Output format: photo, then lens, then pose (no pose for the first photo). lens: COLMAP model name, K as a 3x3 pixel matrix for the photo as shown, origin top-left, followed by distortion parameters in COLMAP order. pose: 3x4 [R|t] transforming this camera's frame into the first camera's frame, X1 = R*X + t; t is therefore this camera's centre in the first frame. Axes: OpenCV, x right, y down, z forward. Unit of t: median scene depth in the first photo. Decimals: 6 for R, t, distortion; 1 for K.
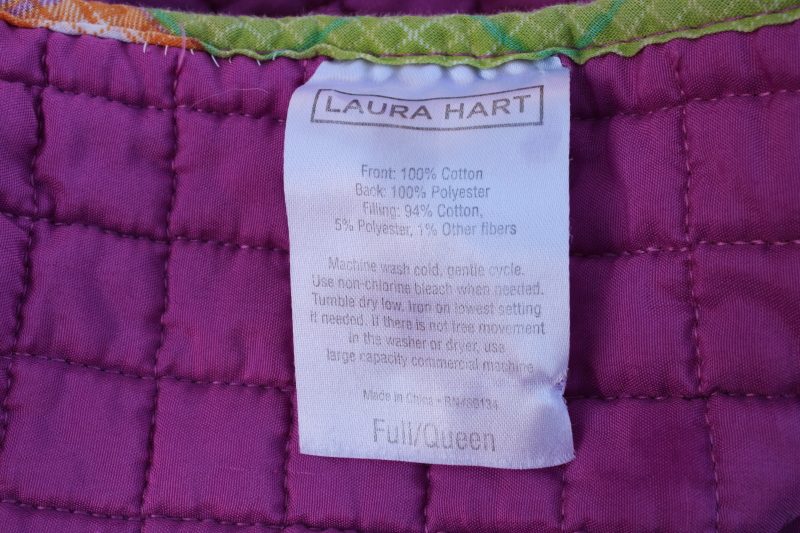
lens RADIAL K [[1227.1, 0, 400.8], [0, 1227.1, 266.4], [0, 0, 1]] dist [-0.028210, 0.000000]
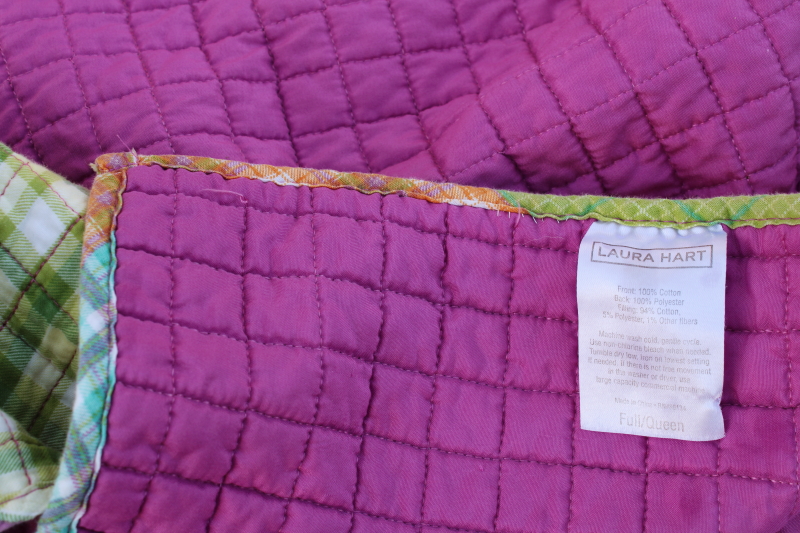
lens RADIAL K [[1227.1, 0, 399.2], [0, 1227.1, 266.6], [0, 0, 1]] dist [-0.028210, 0.000000]
pose [[0.992362, 0.015147, -0.122430, -0.135073], [-0.009554, 0.998889, 0.046138, -0.194052], [0.122993, -0.044616, 0.991404, -0.961281]]
